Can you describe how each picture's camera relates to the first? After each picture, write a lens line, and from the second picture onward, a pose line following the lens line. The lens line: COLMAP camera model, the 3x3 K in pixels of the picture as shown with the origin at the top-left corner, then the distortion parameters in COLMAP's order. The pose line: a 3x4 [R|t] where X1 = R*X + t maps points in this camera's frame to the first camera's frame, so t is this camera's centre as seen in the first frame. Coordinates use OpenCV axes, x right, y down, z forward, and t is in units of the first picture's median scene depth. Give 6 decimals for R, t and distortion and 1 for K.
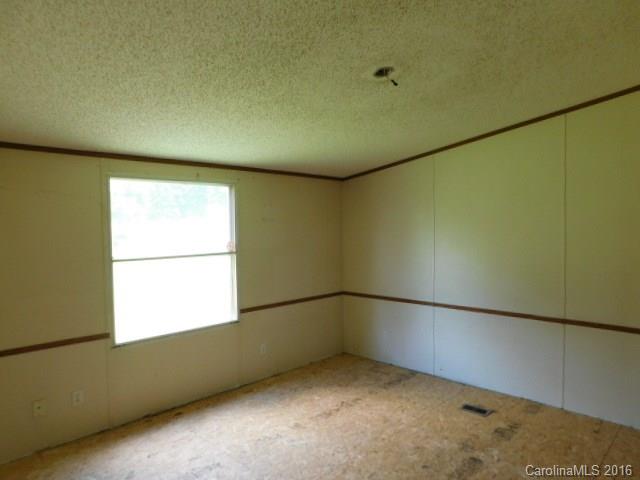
lens RADIAL K [[429.0, 0, 319.7], [0, 429.0, 243.4], [0, 0, 1]] dist [-0.019575, 0.021124]
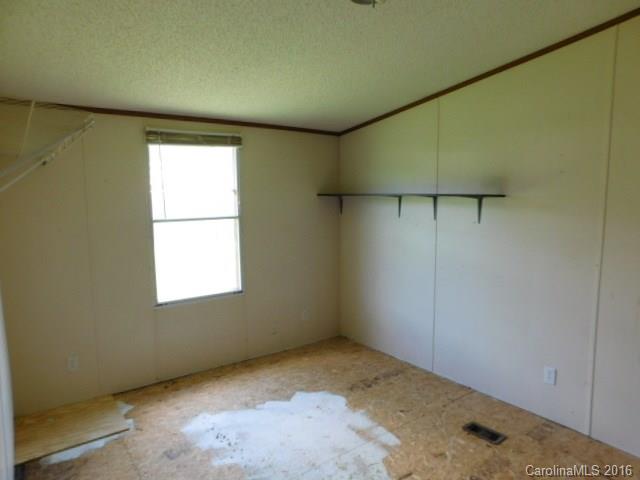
lens RADIAL K [[429.0, 0, 320.1], [0, 429.0, 243.9], [0, 0, 1]] dist [-0.019575, 0.021124]
pose [[0.989172, 0.028913, -0.143886, 0.108510], [-0.016075, 0.995848, 0.089599, -0.007444], [0.145879, -0.086316, 0.985530, 0.118249]]
